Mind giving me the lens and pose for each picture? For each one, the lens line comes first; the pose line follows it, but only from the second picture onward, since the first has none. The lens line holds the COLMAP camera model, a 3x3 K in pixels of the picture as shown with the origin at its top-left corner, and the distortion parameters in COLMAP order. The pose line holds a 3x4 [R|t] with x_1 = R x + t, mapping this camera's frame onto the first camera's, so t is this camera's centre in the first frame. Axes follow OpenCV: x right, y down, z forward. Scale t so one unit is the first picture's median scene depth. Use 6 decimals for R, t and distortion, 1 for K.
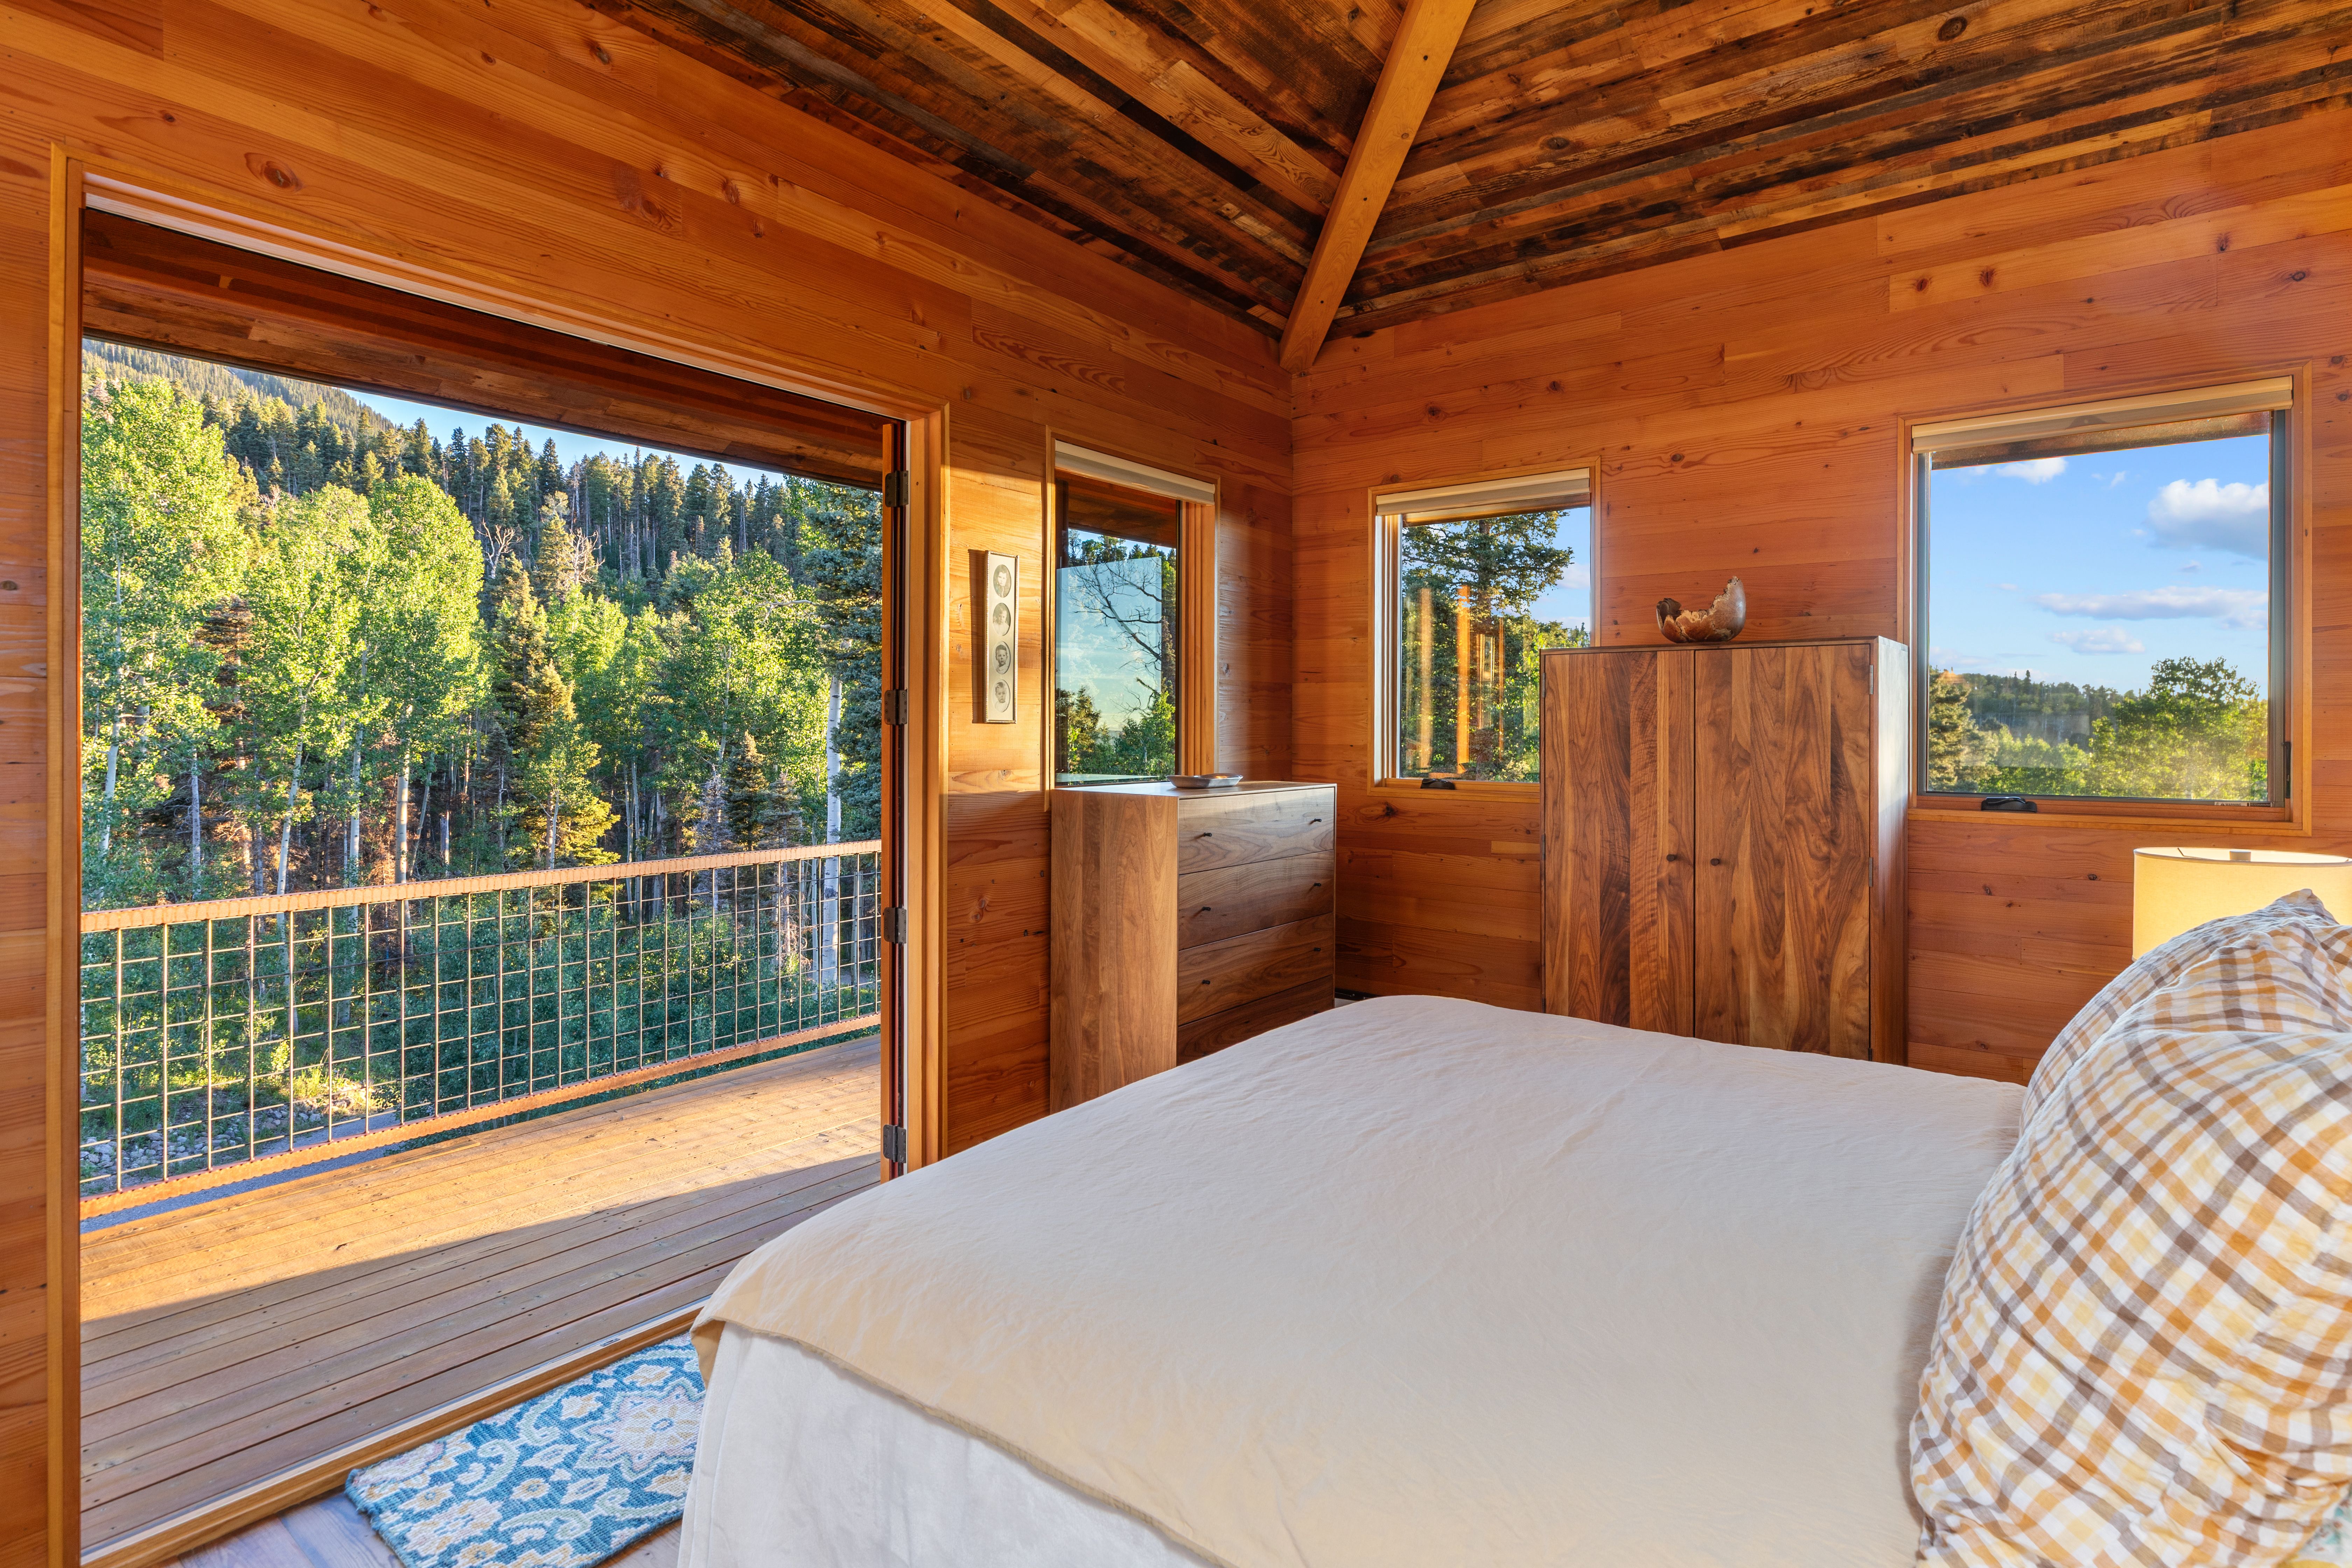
lens RADIAL K [[1150.3, 0, 1236.1], [0, 1150.3, 729.3], [0, 0, 1]] dist [0.001767, -0.000428]
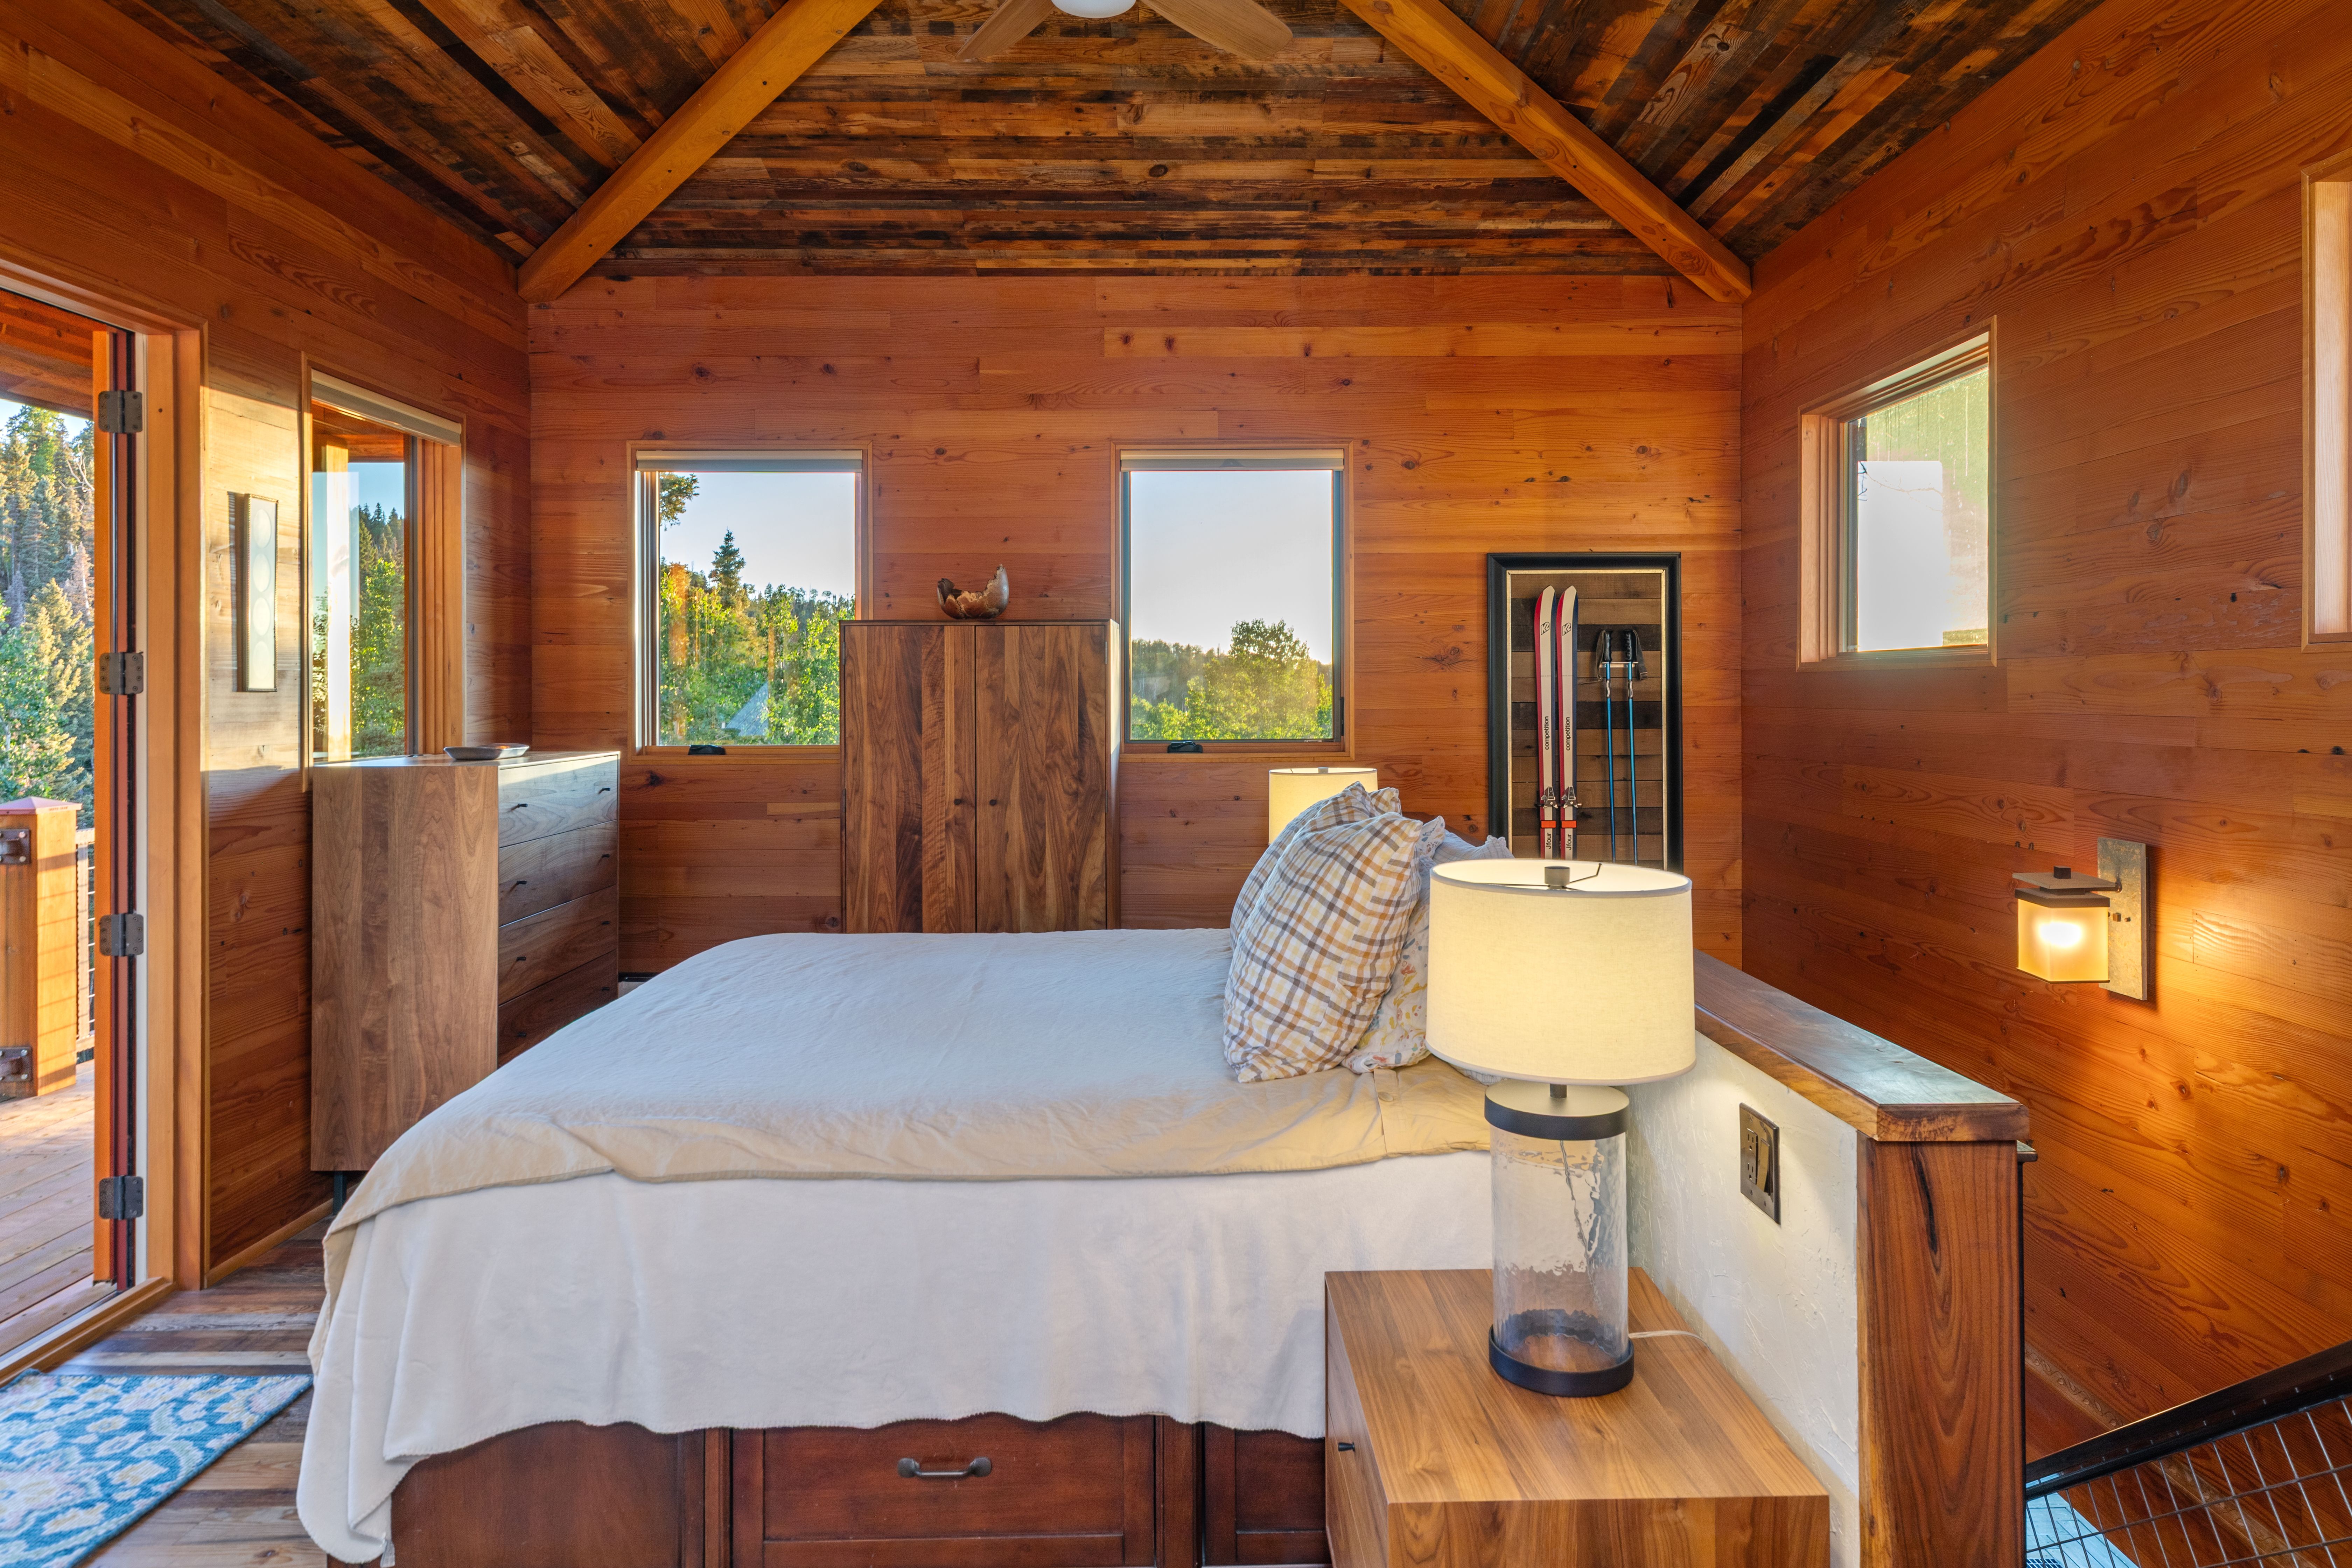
lens RADIAL K [[1501.9, 0, 1182.7], [0, 1501.9, 709.0], [0, 0, 1]] dist [0.059648, 0.001438]
pose [[0.797797, -0.015463, 0.602728, -0.352884], [0.008789, 0.999863, 0.014018, -0.002369], [-0.602862, -0.005886, 0.797824, -0.354425]]
